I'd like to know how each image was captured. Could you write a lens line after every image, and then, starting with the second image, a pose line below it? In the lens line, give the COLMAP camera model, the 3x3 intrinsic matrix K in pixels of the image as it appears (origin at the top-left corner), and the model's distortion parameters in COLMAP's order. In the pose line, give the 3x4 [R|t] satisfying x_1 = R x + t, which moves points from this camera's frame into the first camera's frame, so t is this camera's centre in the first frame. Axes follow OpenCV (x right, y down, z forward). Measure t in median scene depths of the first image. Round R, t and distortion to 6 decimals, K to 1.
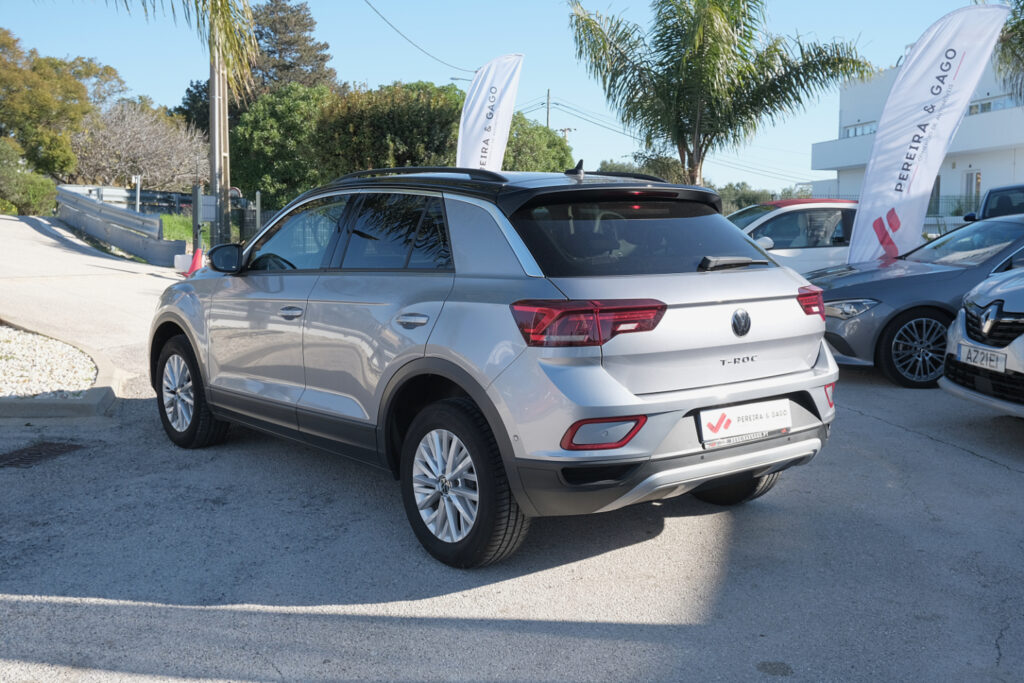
lens RADIAL K [[1134.7, 0, 513.1], [0, 1134.7, 342.6], [0, 0, 1]] dist [-0.023983, 0.000000]
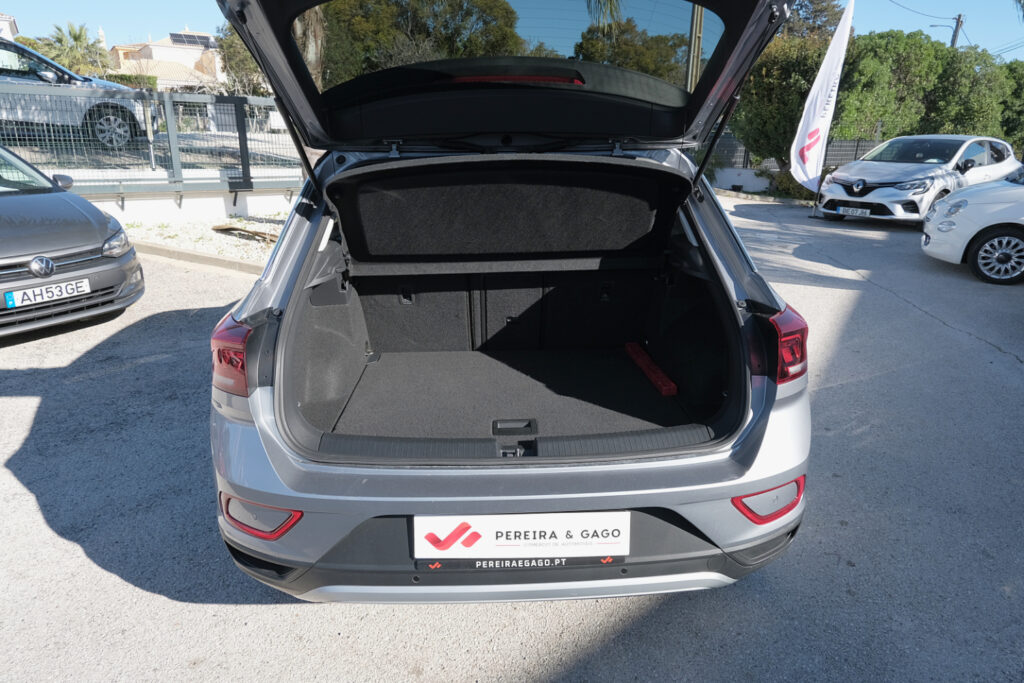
lens RADIAL K [[636.7, 0, 510.8], [0, 636.7, 336.8], [0, 0, 1]] dist [-0.005056, 0.000211]
pose [[0.795703, 0.181626, -0.577814, 0.105401], [-0.063537, 0.973748, 0.218583, -0.032039], [0.602345, -0.137215, 0.786354, 0.199542]]
